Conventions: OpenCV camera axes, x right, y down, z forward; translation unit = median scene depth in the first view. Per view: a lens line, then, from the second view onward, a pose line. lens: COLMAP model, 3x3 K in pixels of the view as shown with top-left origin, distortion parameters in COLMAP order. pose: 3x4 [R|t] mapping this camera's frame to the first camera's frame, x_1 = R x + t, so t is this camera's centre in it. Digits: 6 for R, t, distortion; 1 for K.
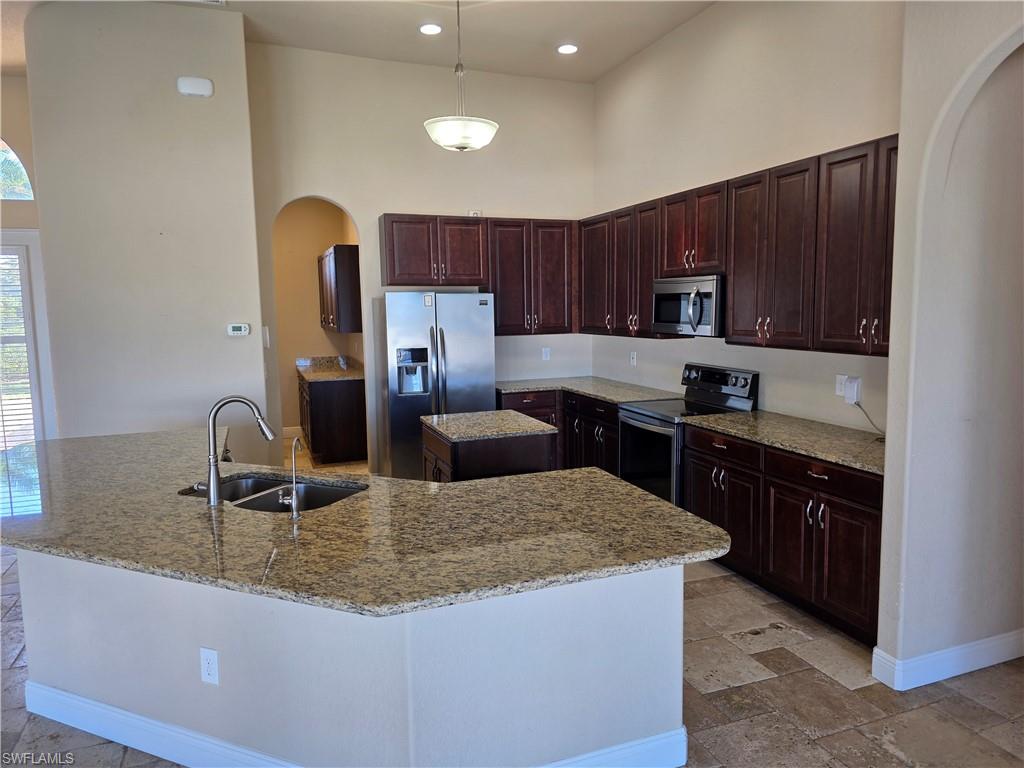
lens RADIAL K [[696.7, 0, 515.2], [0, 696.7, 384.8], [0, 0, 1]] dist [0.086083, -0.082526]
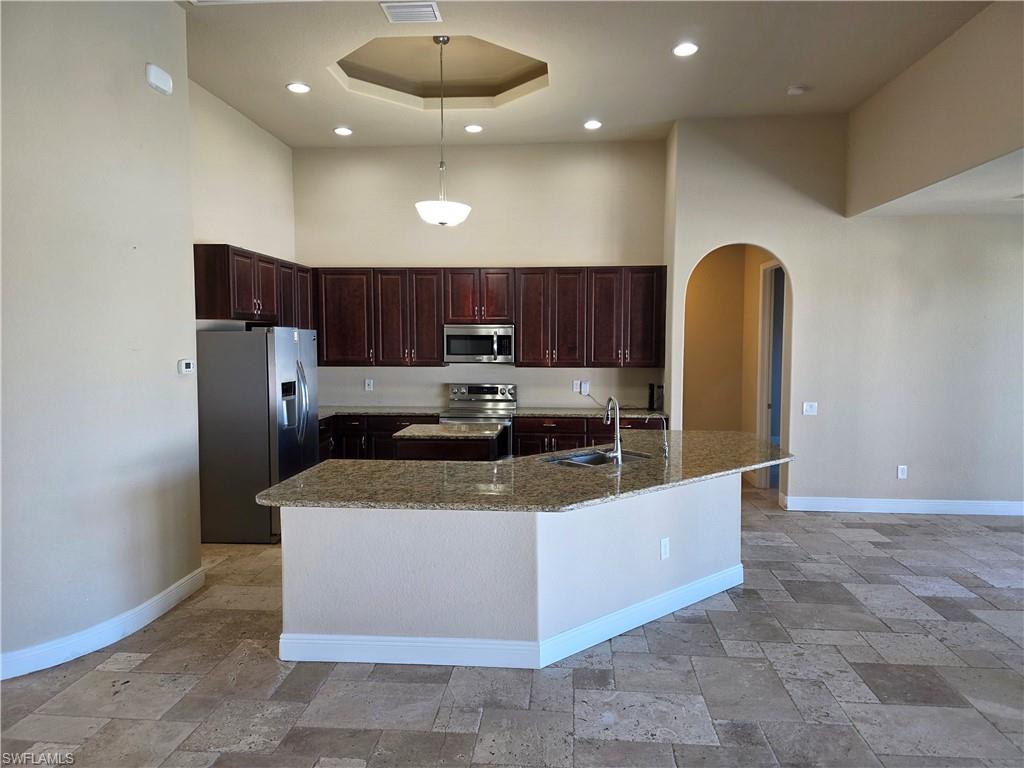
lens RADIAL K [[696.7, 0, 515.2], [0, 696.7, 384.8], [0, 0, 1]] dist [0.086083, -0.082526]
pose [[0.412689, -0.044945, 0.909762, -0.989137], [0.097080, 0.995263, 0.005131, -0.022059], [-0.905684, 0.086202, 0.415098, 0.283489]]
